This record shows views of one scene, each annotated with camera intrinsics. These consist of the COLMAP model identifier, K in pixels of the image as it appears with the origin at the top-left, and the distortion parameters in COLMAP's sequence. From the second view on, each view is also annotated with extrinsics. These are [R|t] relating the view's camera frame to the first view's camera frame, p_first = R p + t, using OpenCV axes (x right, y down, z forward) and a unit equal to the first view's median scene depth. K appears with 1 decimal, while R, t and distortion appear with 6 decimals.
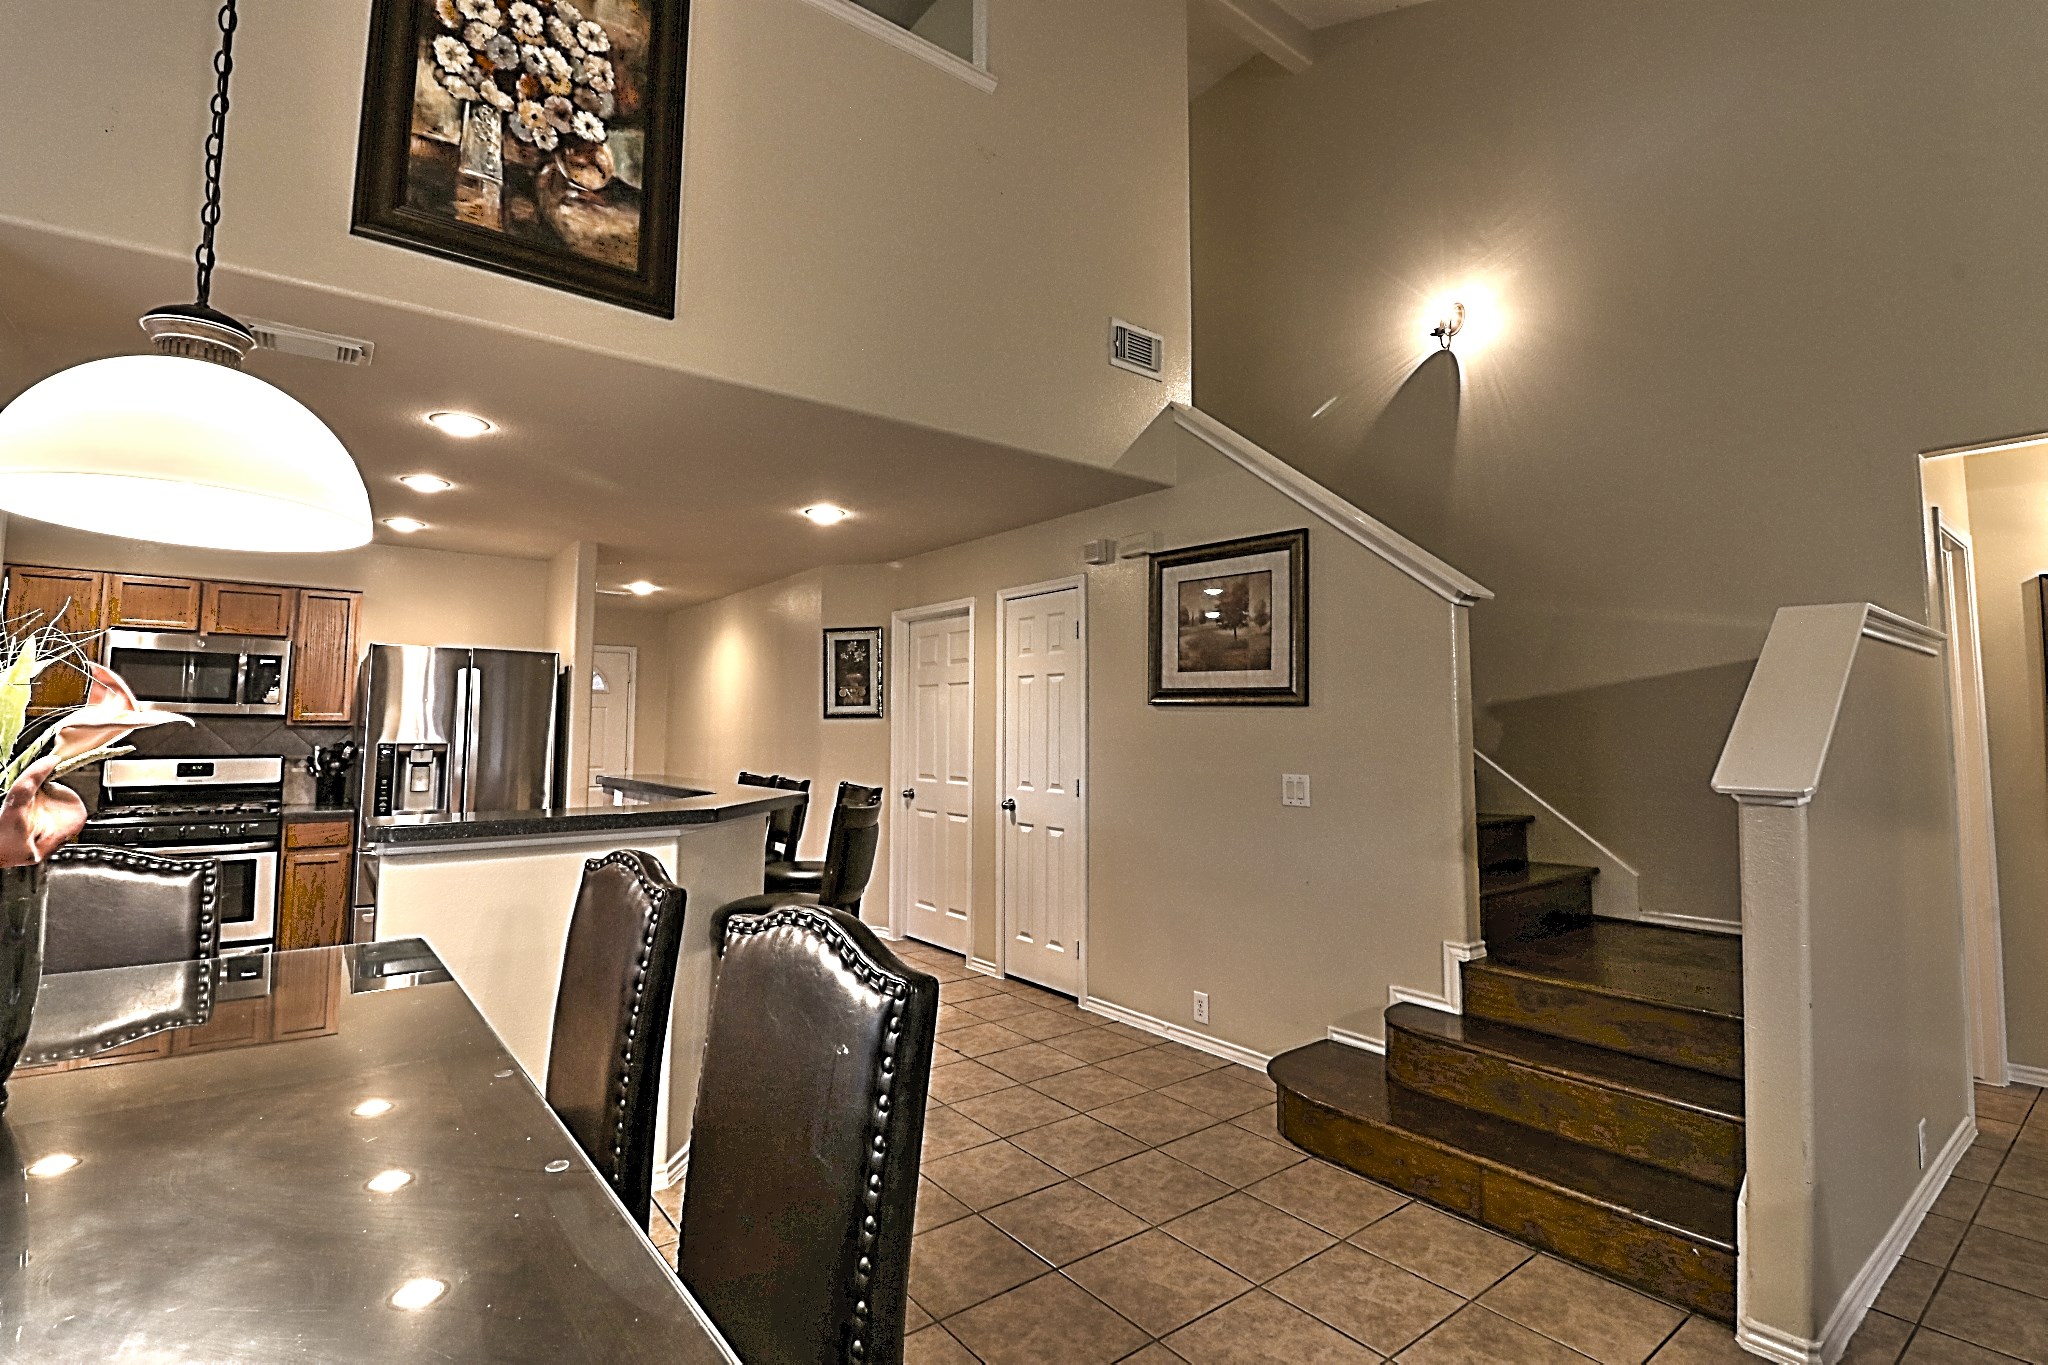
lens RADIAL K [[943.7, 0, 1019.8], [0, 943.7, 657.7], [0, 0, 1]] dist [-0.001005, -0.012049]
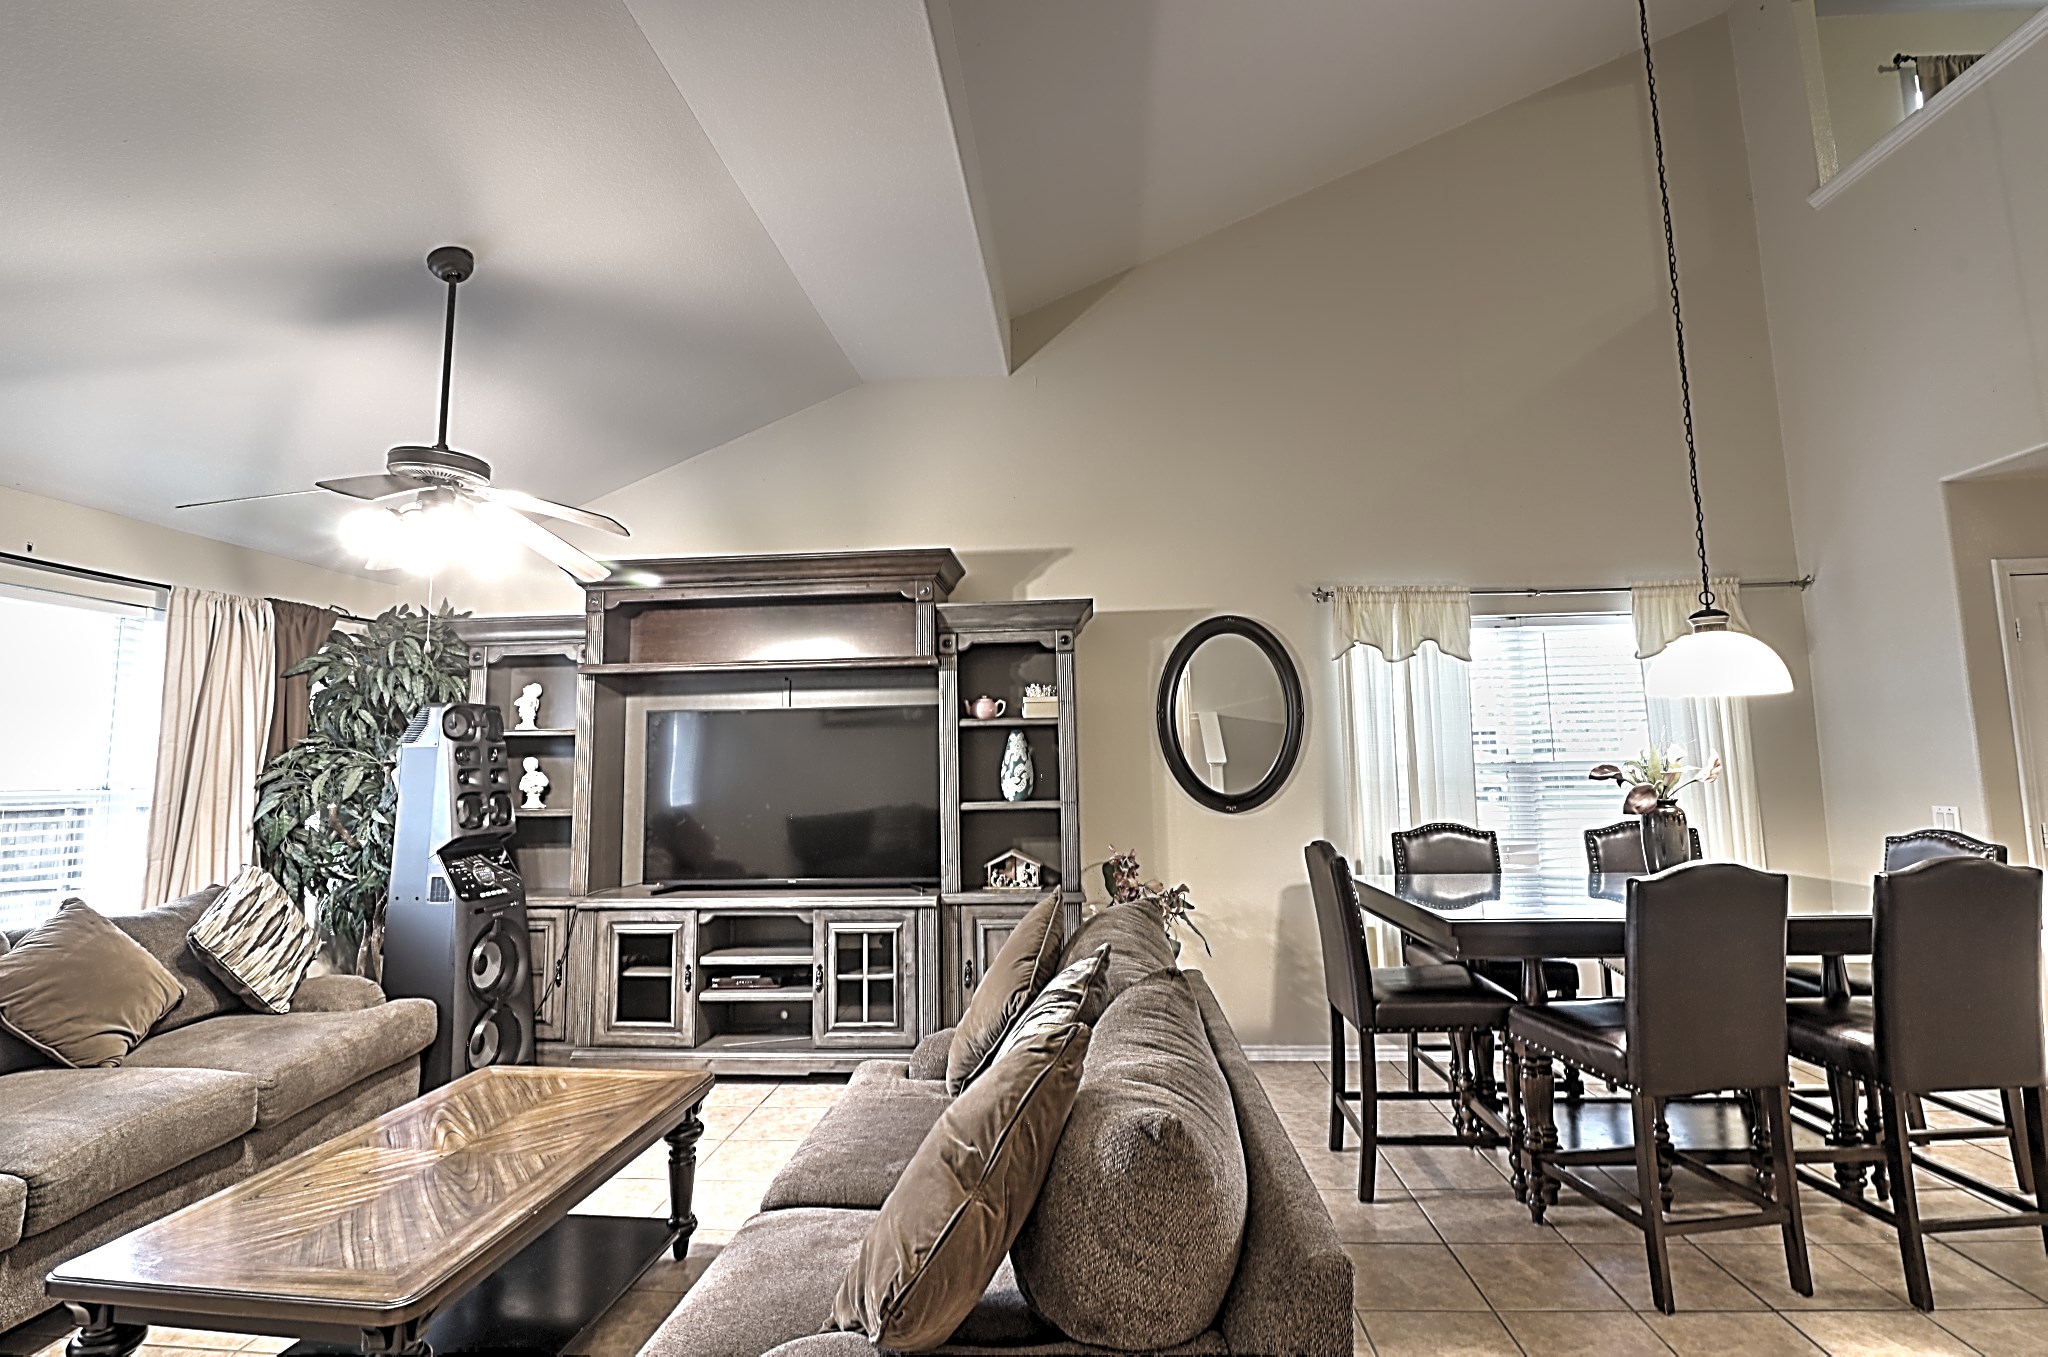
lens RADIAL K [[943.7, 0, 1019.4], [0, 943.7, 648.6], [0, 0, 1]] dist [-0.001005, -0.012049]
pose [[-0.668294, -0.079922, -0.739592, 0.601293], [0.076597, 0.981535, -0.175279, 0.010912], [0.739944, -0.173788, -0.649832, 0.329607]]
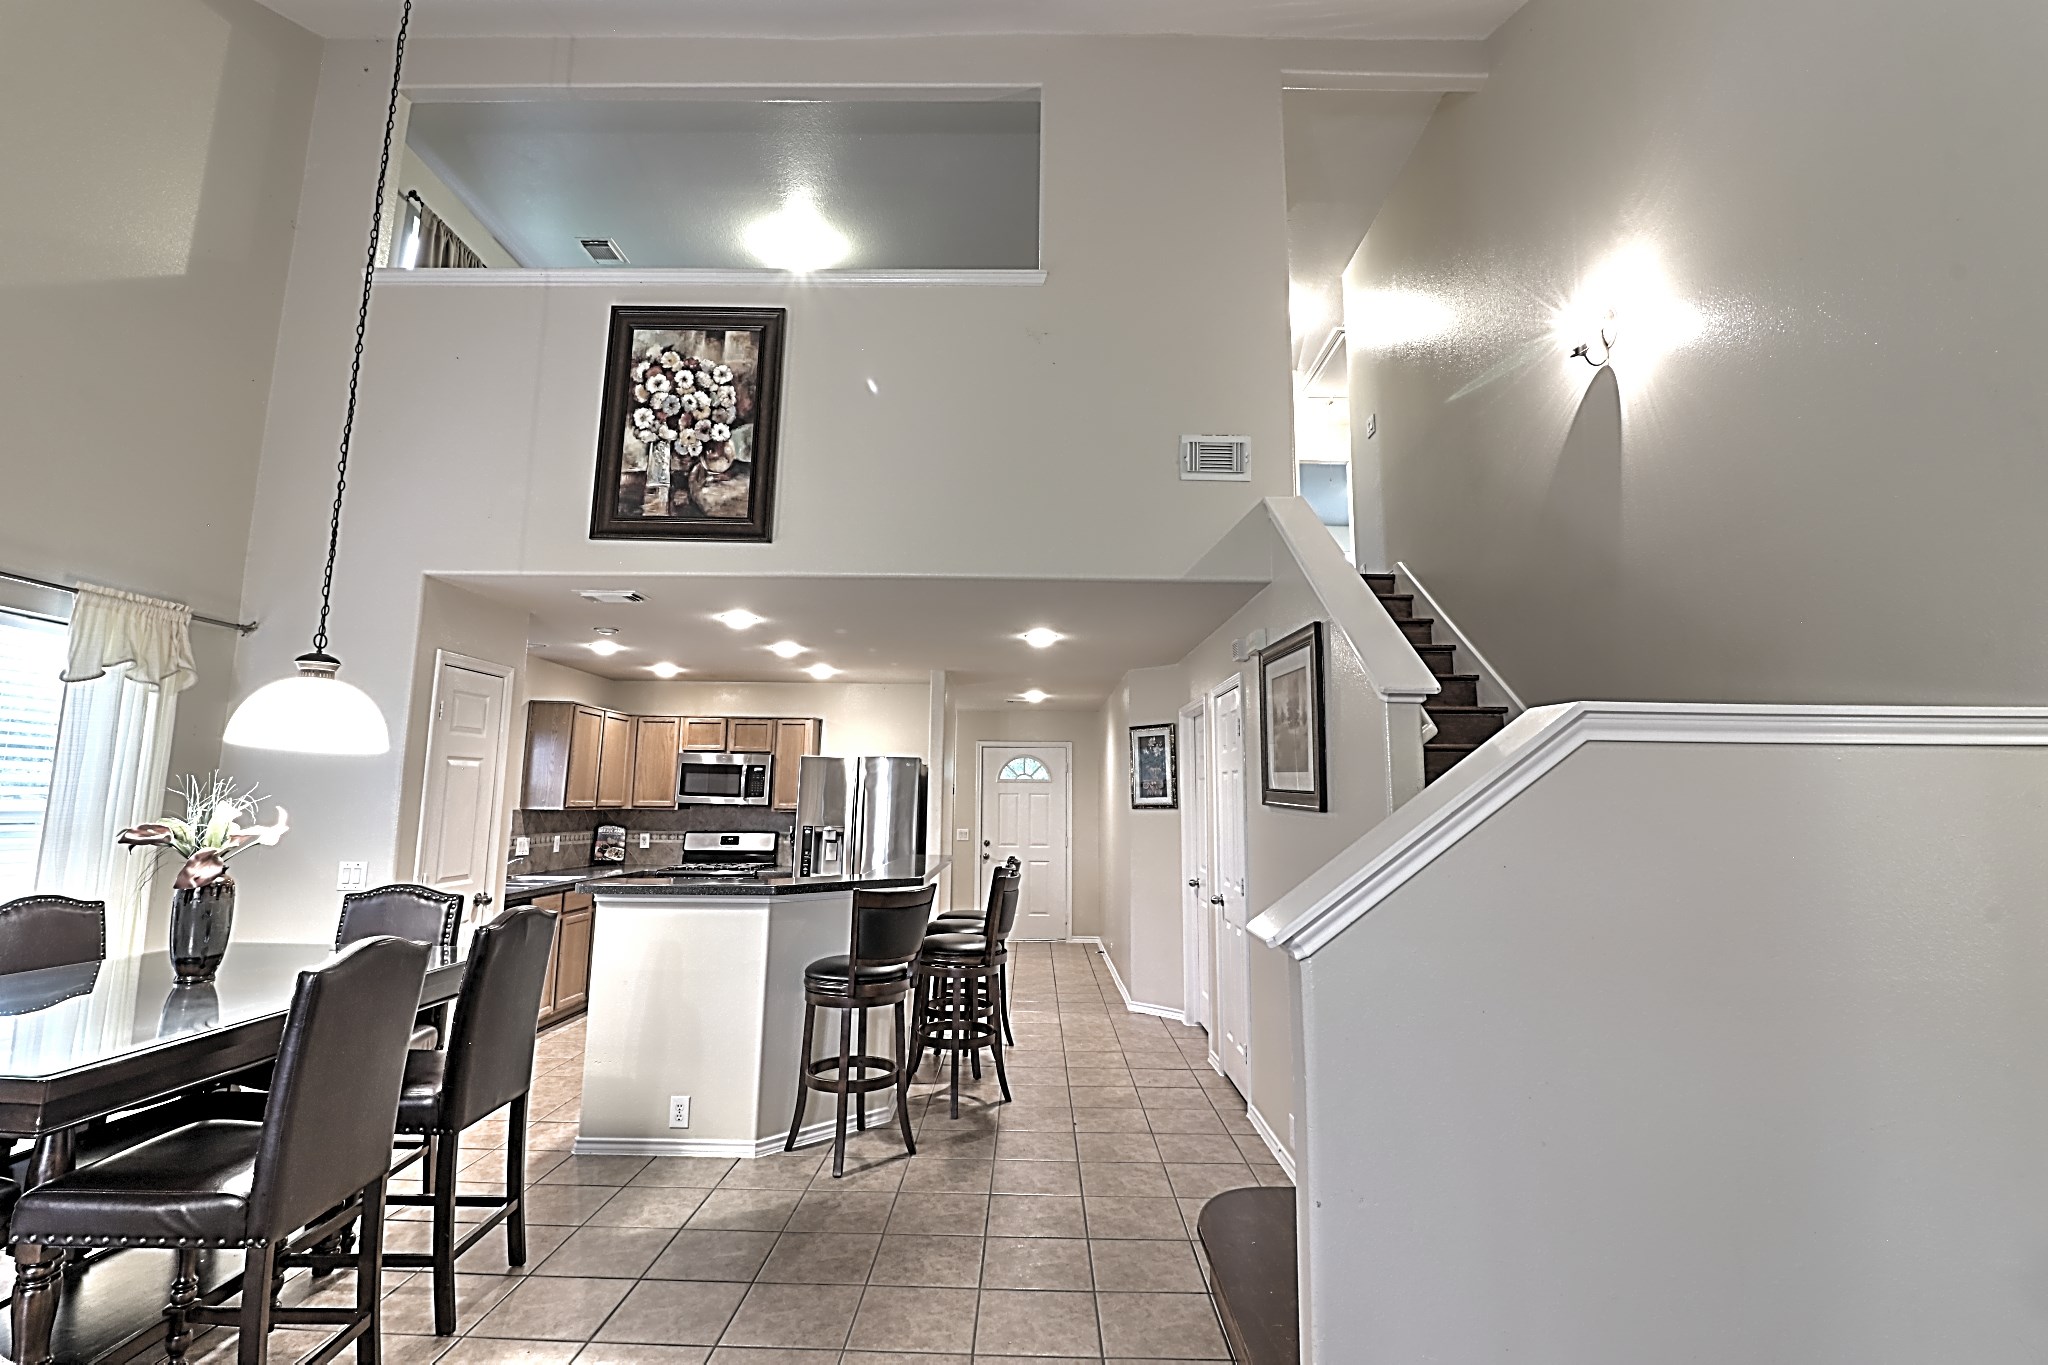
lens RADIAL K [[943.7, 0, 1022.9], [0, 943.7, 654.5], [0, 0, 1]] dist [-0.001005, -0.012049]
pose [[0.786986, -0.088865, -0.610537, 0.509415], [0.039118, 0.994769, -0.094368, -0.020920], [0.615729, 0.050383, 0.786345, 0.062282]]
